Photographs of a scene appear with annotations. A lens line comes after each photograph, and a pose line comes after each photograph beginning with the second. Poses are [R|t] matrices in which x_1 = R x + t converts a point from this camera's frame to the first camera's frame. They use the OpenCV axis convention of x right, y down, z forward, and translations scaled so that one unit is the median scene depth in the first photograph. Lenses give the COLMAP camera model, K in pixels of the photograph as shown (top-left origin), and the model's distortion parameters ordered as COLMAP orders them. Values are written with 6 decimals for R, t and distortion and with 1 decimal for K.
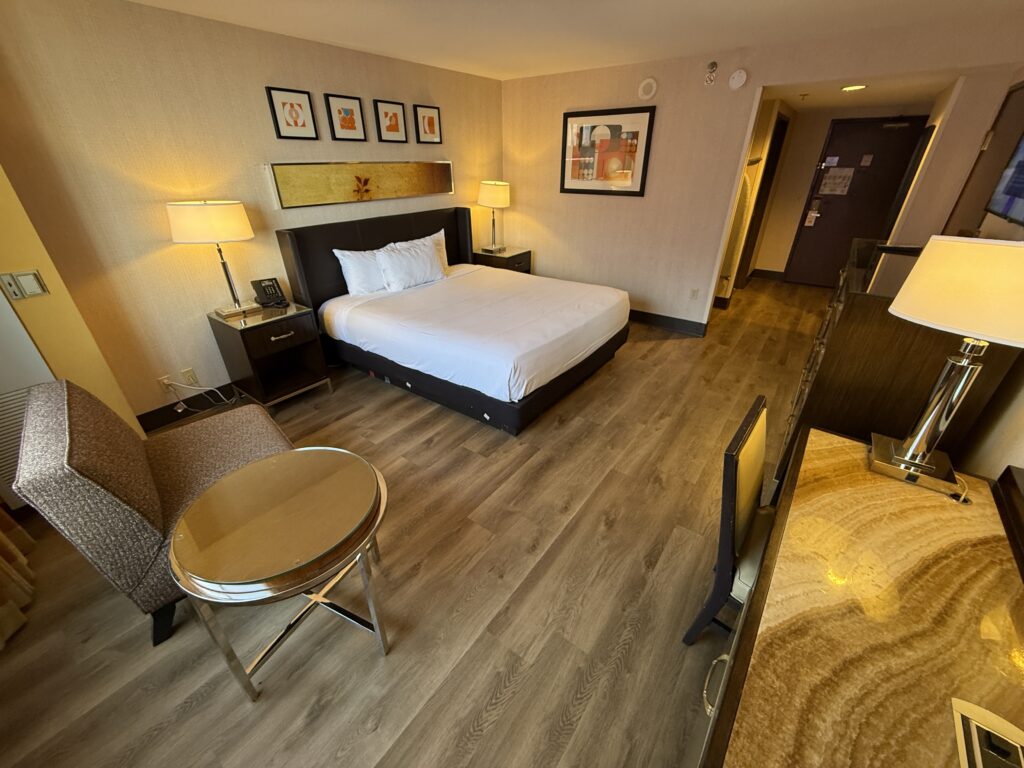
lens RADIAL K [[407.9, 0, 512.4], [0, 407.9, 385.5], [0, 0, 1]] dist [-0.000492, -0.000025]
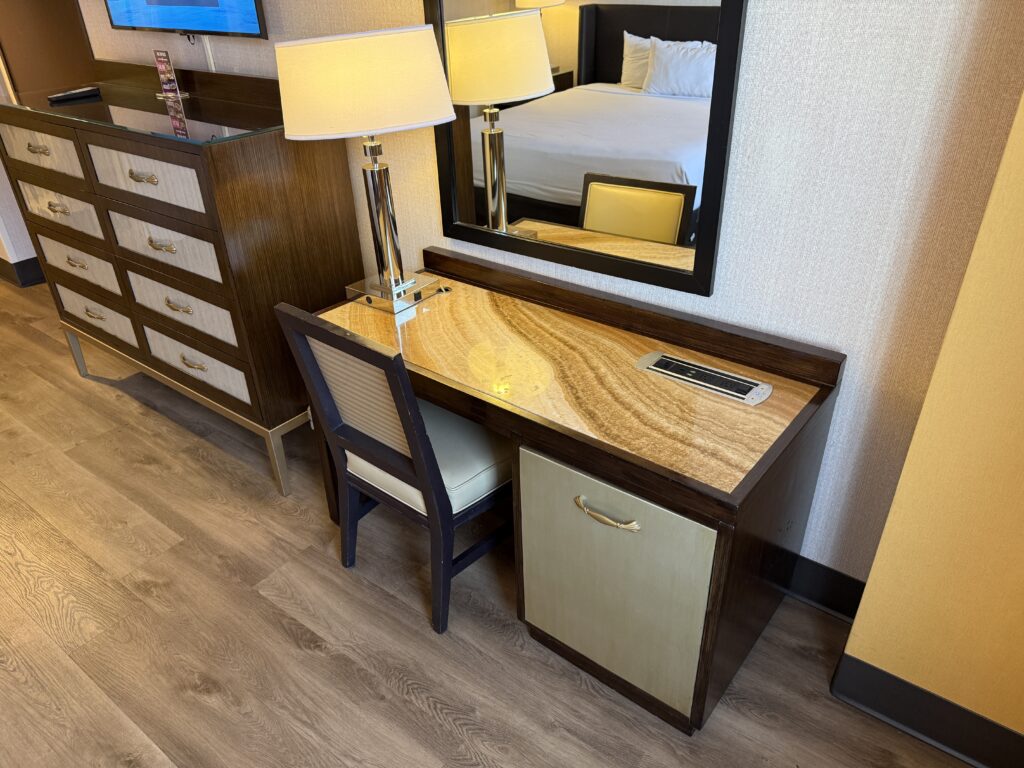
lens RADIAL K [[724.0, 0, 513.3], [0, 724.0, 386.9], [0, 0, 1]] dist [0.023818, -0.015089]
pose [[0.015501, -0.504431, 0.863313, -0.207087], [0.504149, 0.749573, 0.428922, -0.080840], [-0.863477, 0.428590, 0.265928, 0.164271]]
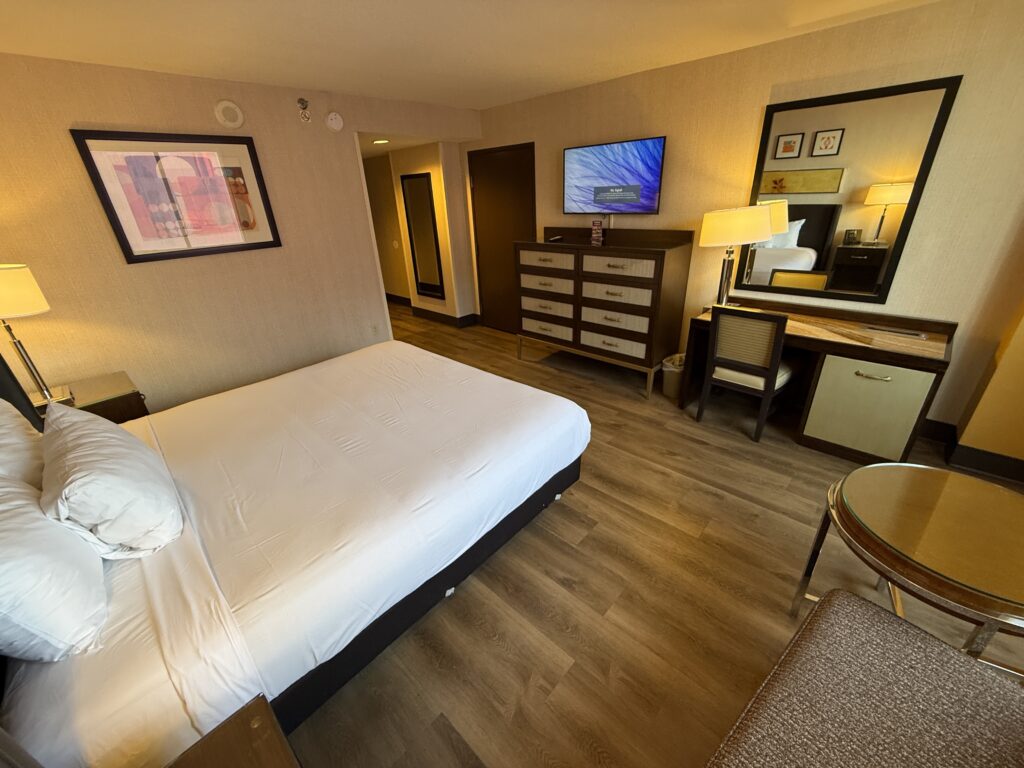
lens RADIAL K [[407.9, 0, 514.5], [0, 407.9, 383.3], [0, 0, 1]] dist [-0.000492, -0.000025]
pose [[0.120641, -0.424994, 0.897121, -0.529428], [0.518828, 0.797462, 0.308013, -0.298282], [-0.846324, 0.428292, 0.316705, 0.548563]]
